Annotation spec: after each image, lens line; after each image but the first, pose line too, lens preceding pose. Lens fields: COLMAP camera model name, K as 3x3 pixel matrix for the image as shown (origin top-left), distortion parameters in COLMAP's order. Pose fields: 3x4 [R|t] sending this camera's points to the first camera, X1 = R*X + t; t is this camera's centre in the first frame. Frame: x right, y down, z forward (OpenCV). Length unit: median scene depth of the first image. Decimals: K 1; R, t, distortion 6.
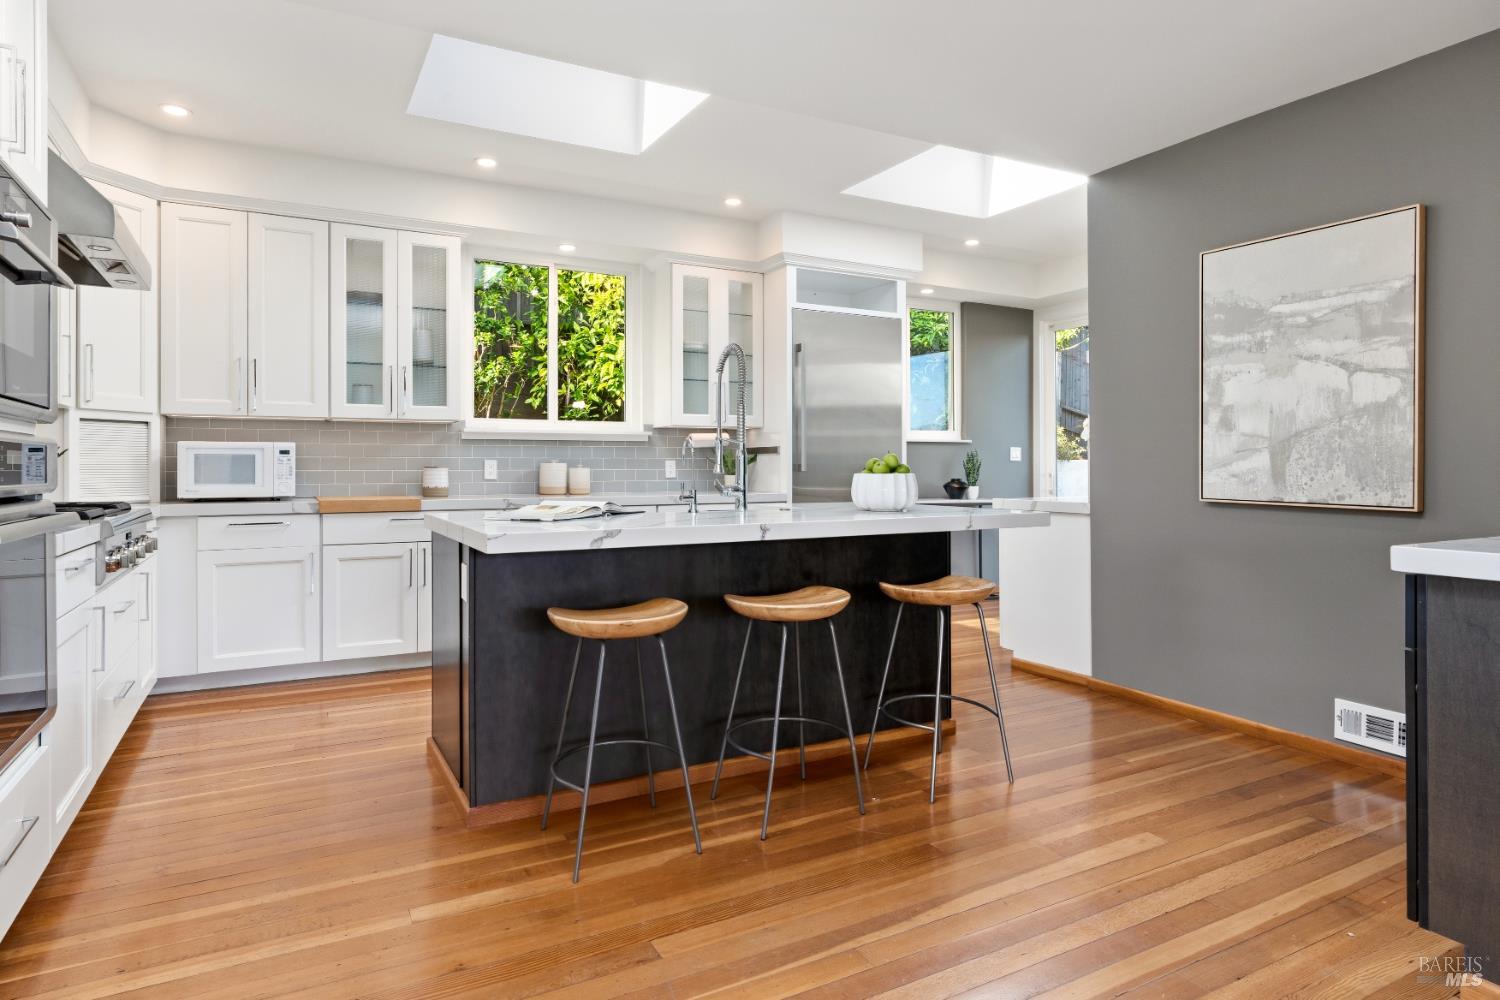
lens RADIAL K [[863.5, 0, 746.2], [0, 863.5, 460.4], [0, 0, 1]] dist [-0.001225, -0.000173]
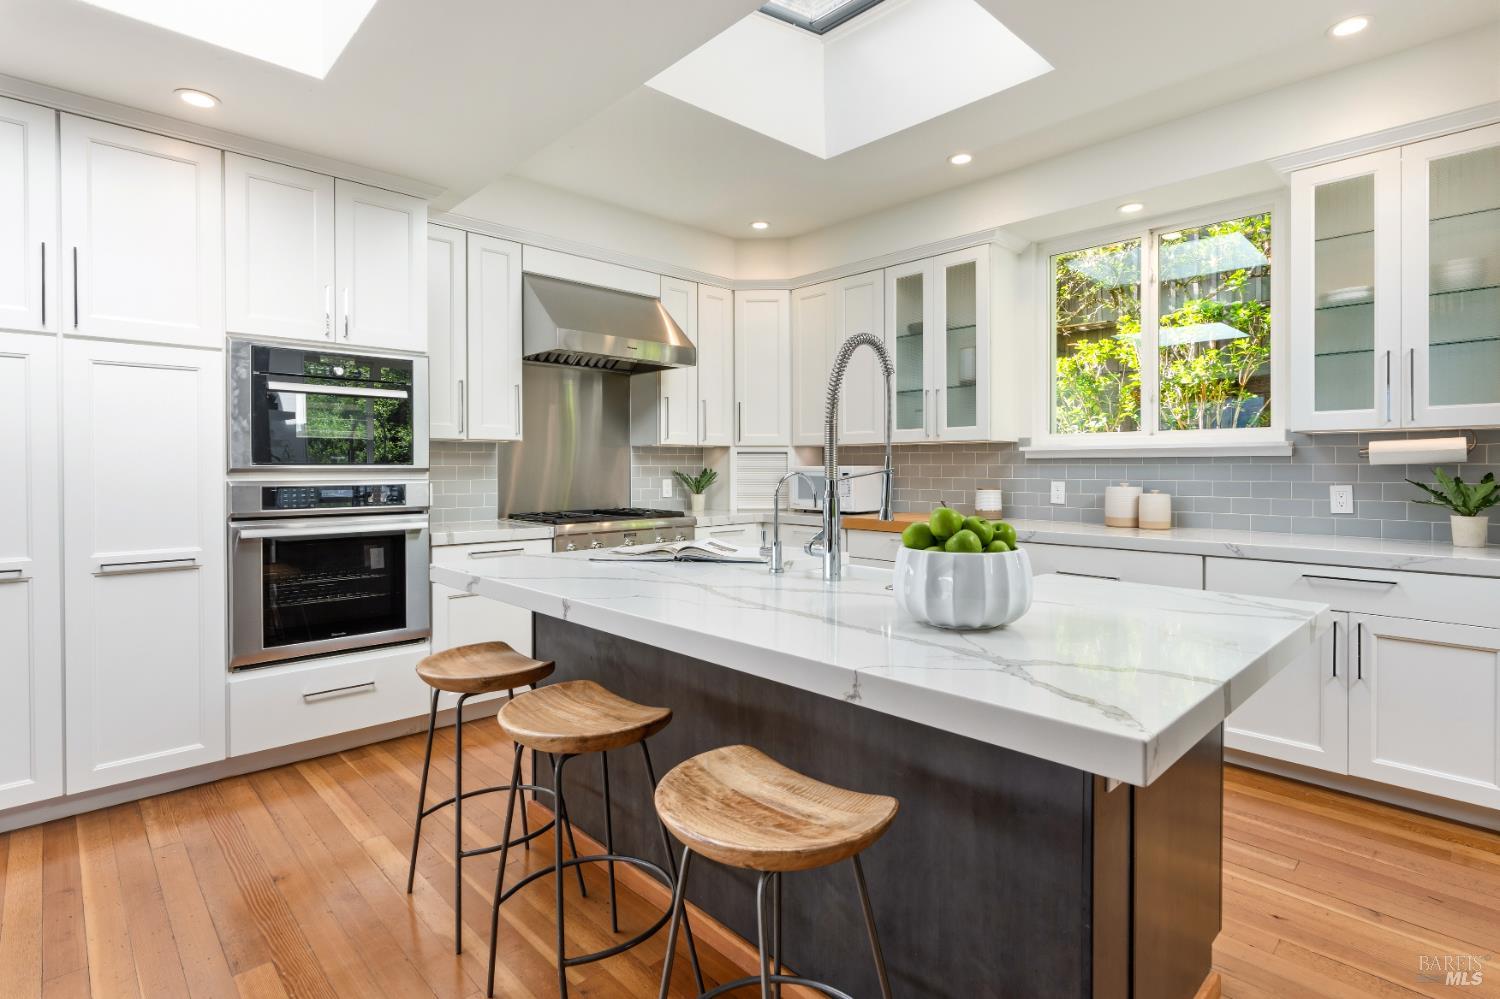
lens RADIAL K [[738.7, 0, 750.6], [0, 738.7, 472.4], [0, 0, 1]] dist [-0.000741, -0.000123]
pose [[0.269557, 0.009914, -0.962933, 0.374214], [0.008188, 0.999887, 0.012587, -0.023827], [0.962949, -0.011277, 0.269446, 0.538152]]
